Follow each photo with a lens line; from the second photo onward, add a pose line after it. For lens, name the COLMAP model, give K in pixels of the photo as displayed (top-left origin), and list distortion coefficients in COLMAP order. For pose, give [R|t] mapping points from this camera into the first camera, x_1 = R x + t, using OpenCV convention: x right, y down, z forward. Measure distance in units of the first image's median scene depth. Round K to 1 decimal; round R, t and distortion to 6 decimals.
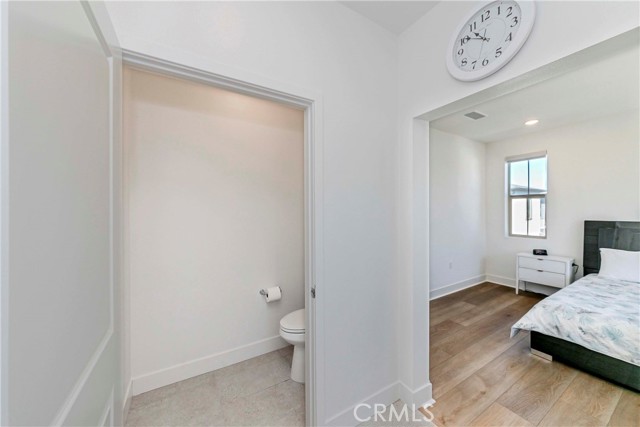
lens RADIAL K [[236.0, 0, 318.8], [0, 236.0, 209.0], [0, 0, 1]] dist [-0.003137, 0.002481]
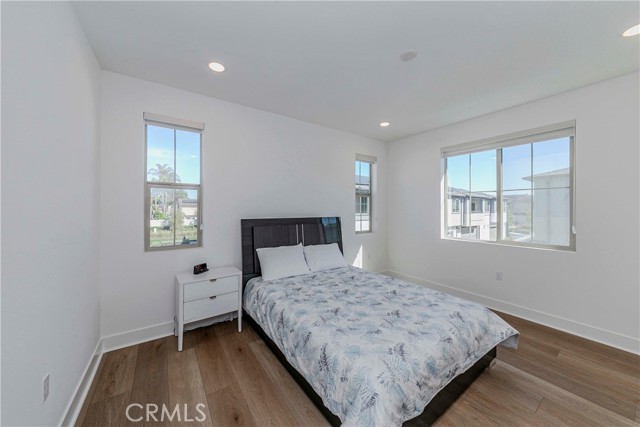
lens RADIAL K [[236.0, 0, 308.4], [0, 236.0, 206.1], [0, 0, 1]] dist [-0.003137, 0.002481]
pose [[-0.047784, 0.014054, 0.998759, 0.251426], [-0.005803, 0.999880, -0.014348, 0.012634], [-0.998841, -0.006482, -0.047697, 0.742126]]
